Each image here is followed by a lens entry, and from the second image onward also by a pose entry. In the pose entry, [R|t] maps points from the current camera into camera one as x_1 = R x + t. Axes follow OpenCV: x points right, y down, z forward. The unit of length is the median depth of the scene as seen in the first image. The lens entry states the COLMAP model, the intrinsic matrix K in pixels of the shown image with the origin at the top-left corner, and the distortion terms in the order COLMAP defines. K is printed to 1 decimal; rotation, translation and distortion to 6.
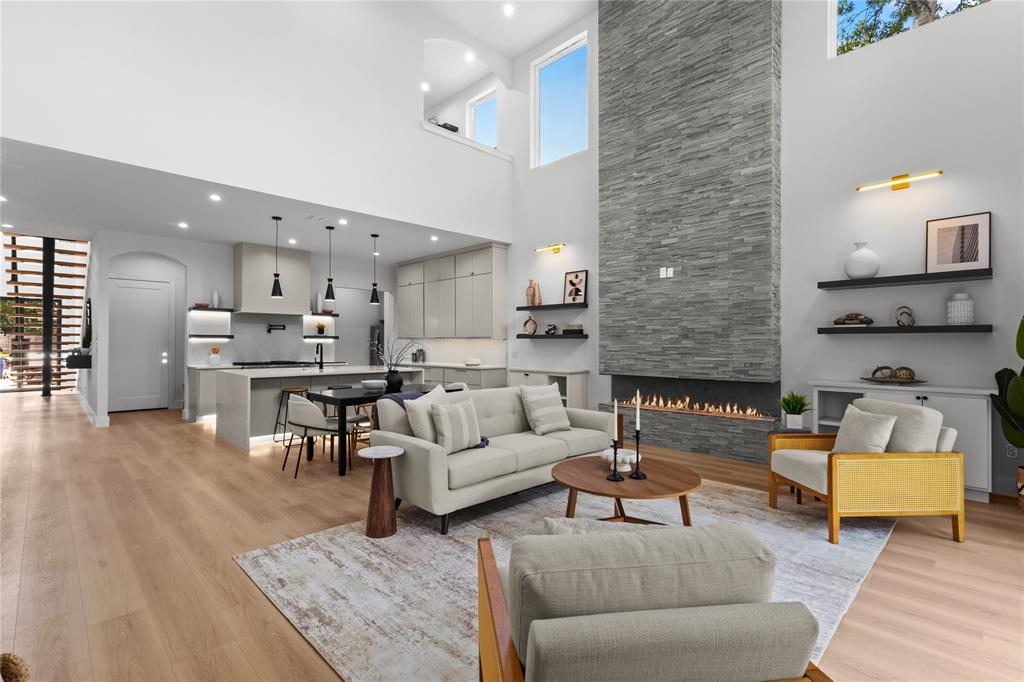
lens RADIAL K [[473.5, 0, 512.0], [0, 473.5, 341.0], [0, 0, 1]] dist [0.001814, 0.001146]
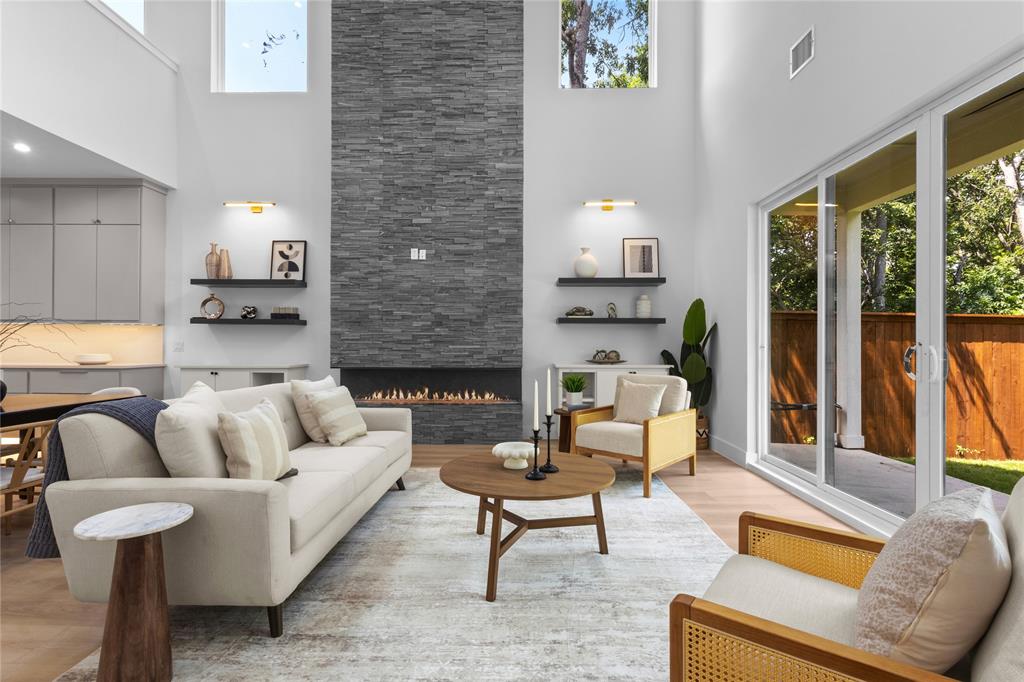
lens RADIAL K [[473.5, 0, 512.0], [0, 473.5, 341.0], [0, 0, 1]] dist [0.001814, 0.001146]
pose [[0.714536, 0.008337, 0.699549, -0.189748], [-0.006575, 0.999965, -0.005202, 0.028549], [-0.699568, -0.000882, 0.714566, 0.214085]]
